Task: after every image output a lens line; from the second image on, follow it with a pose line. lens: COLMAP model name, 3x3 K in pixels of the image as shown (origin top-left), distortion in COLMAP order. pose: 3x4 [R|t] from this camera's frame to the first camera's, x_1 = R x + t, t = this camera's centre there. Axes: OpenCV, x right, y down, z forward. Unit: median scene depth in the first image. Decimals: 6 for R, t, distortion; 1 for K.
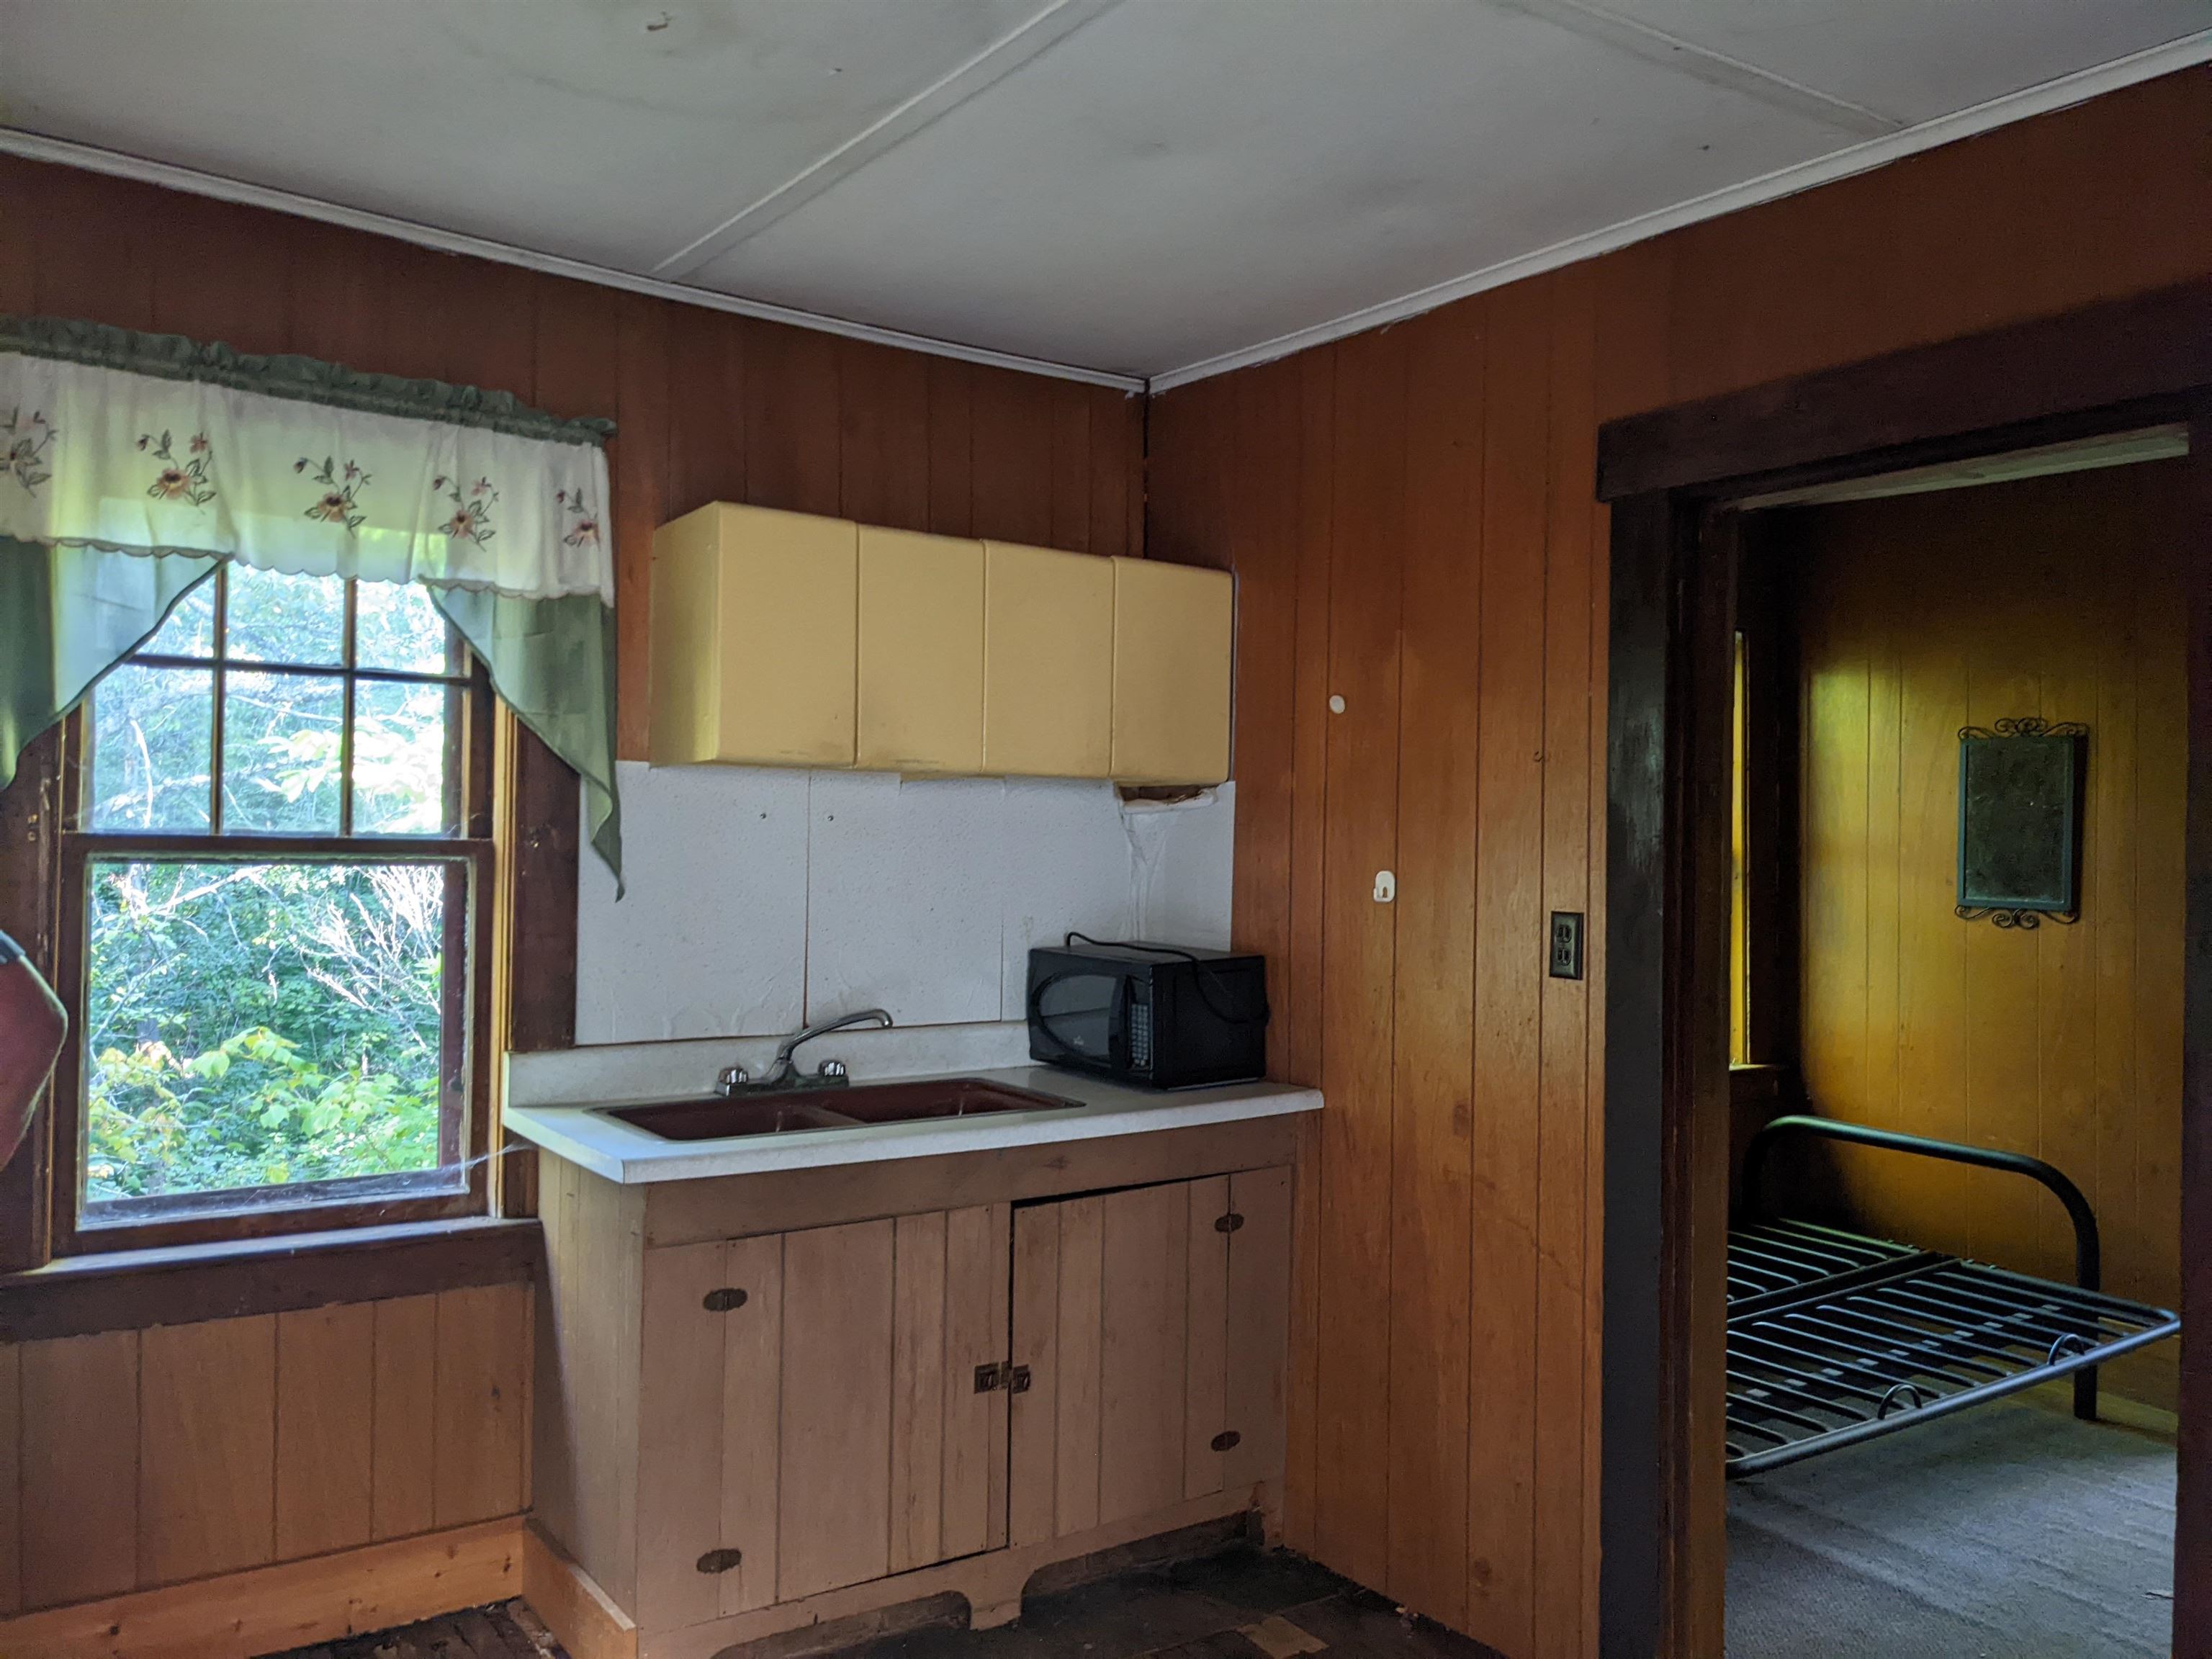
lens RADIAL K [[1701.2, 0, 1146.4], [0, 1701.2, 819.2], [0, 0, 1]] dist [0.070906, -0.106278]
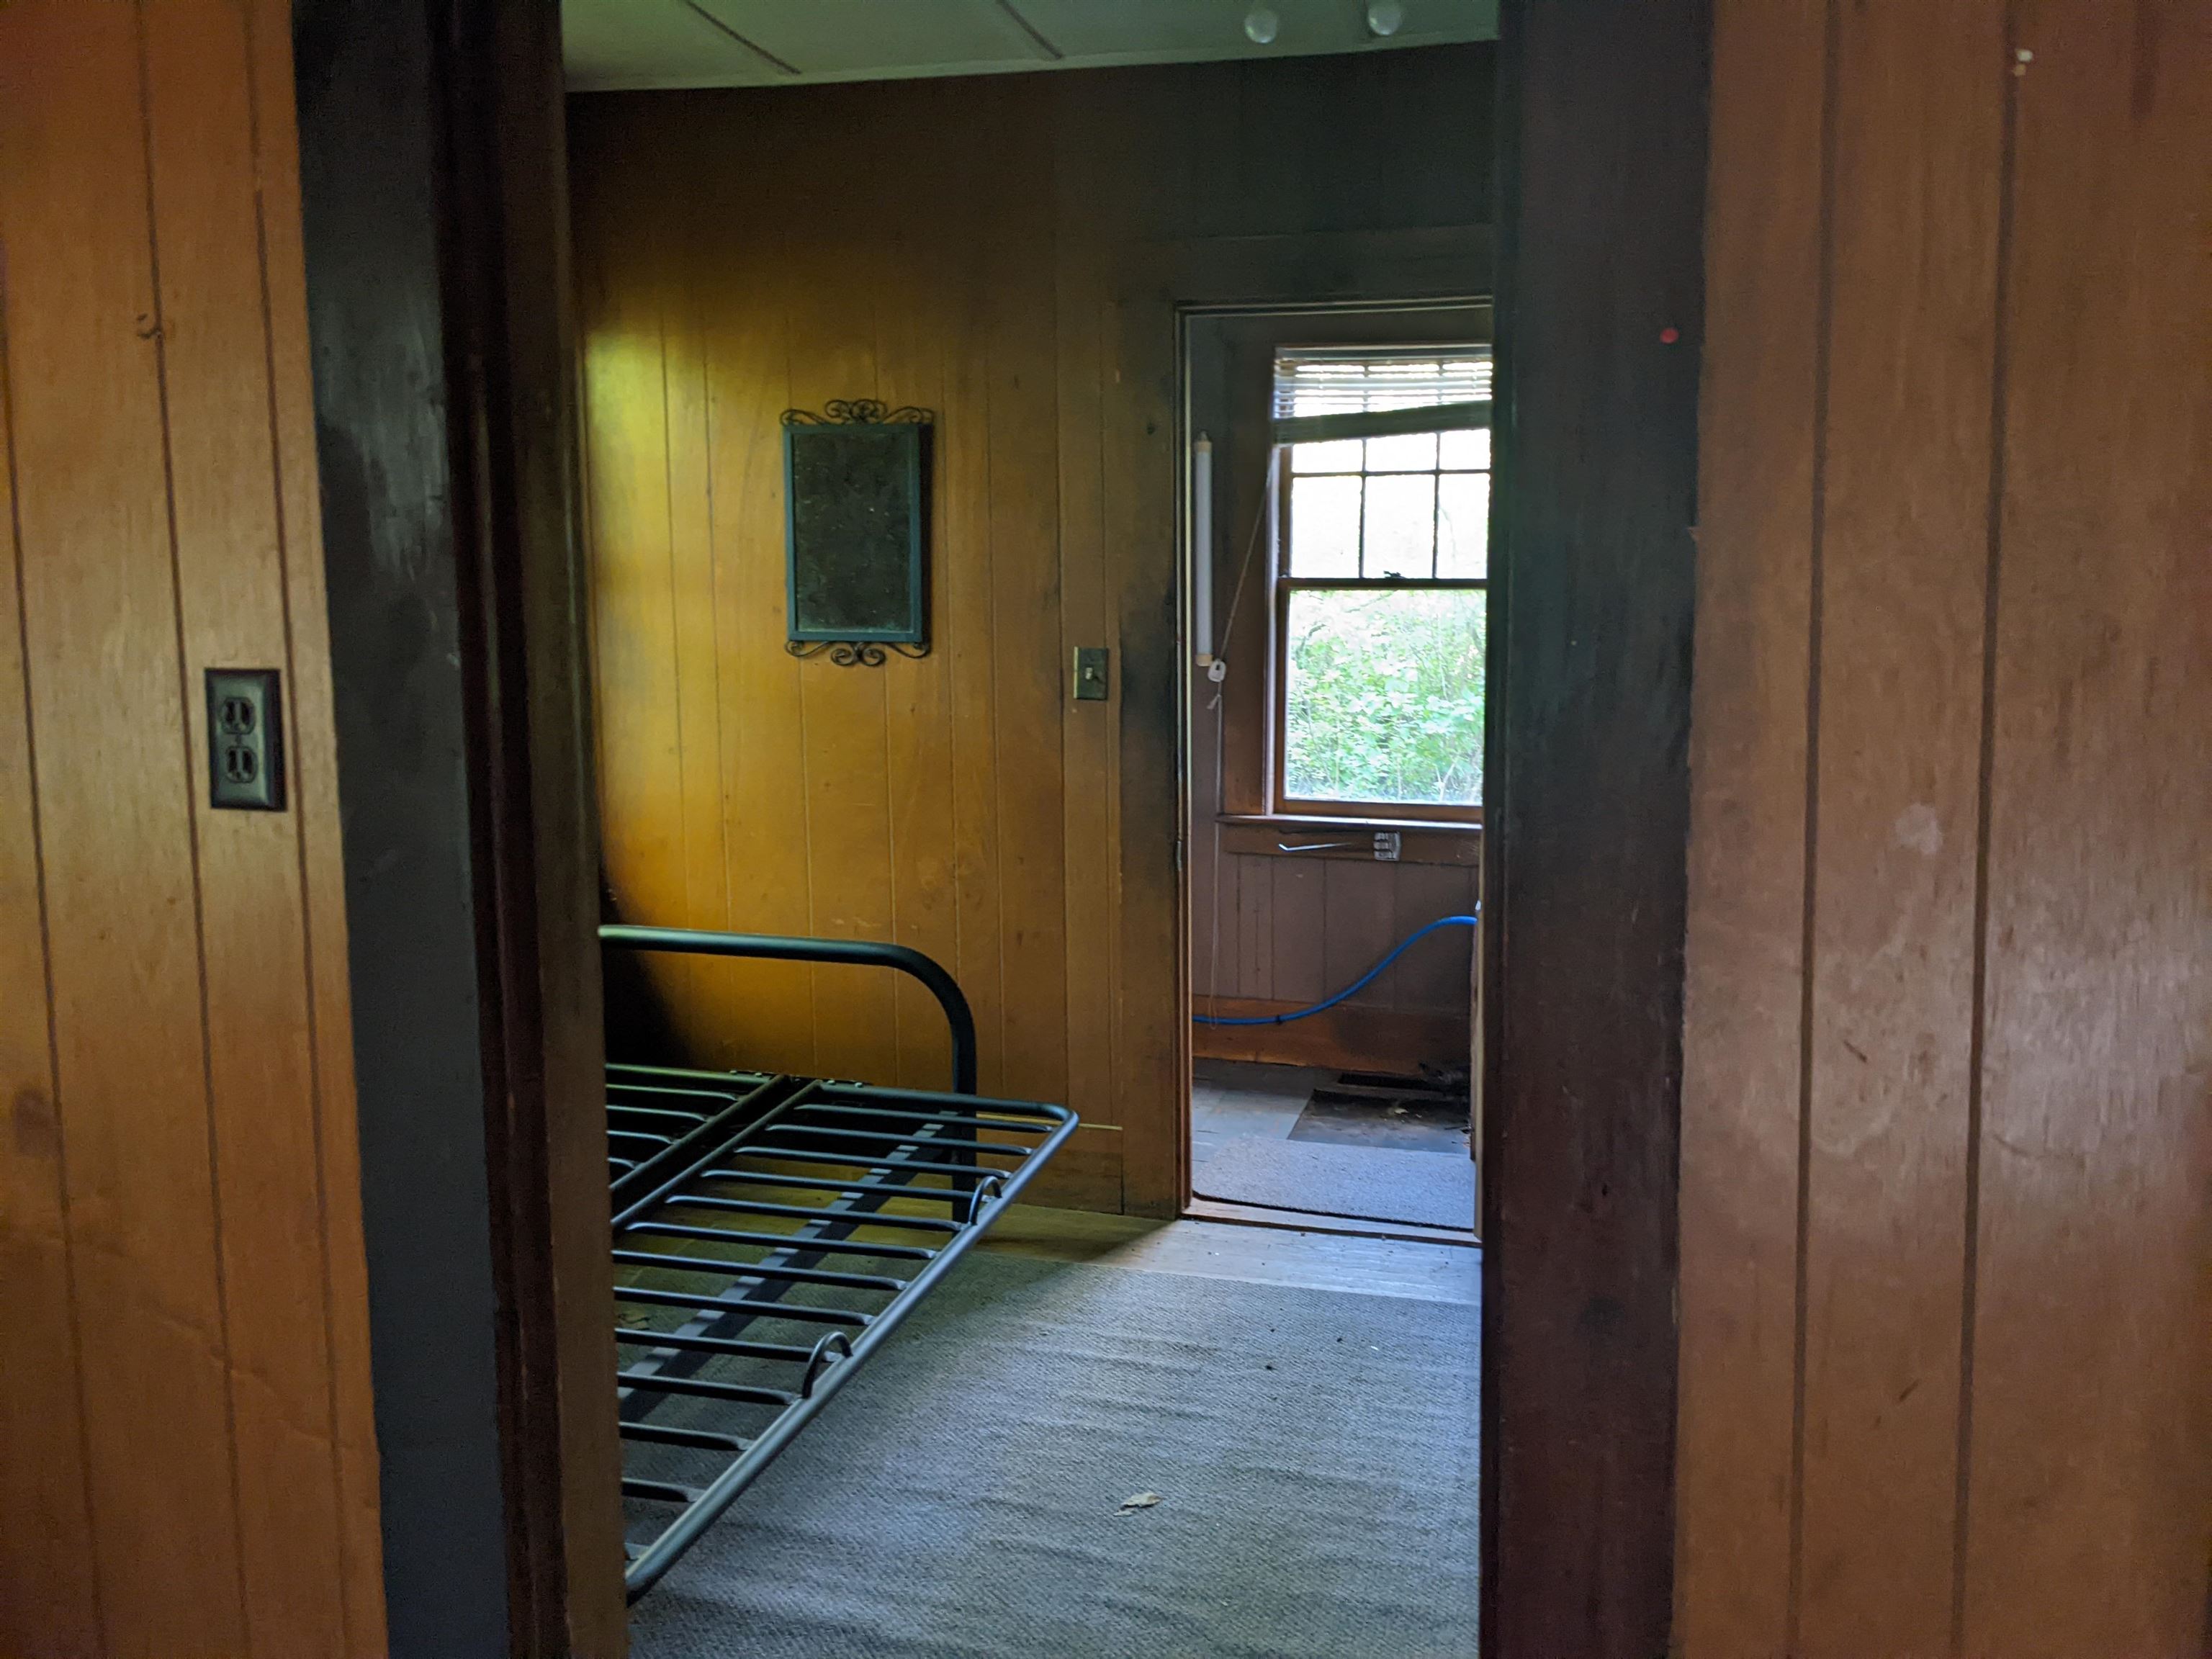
lens RADIAL K [[1701.2, 0, 1146.4], [0, 1701.2, 819.2], [0, 0, 1]] dist [0.070906, -0.106278]
pose [[0.753458, -0.099178, 0.649973, 0.104568], [0.002707, 0.989017, 0.147774, 0.022270], [-0.657491, -0.109582, 0.745451, 0.410168]]
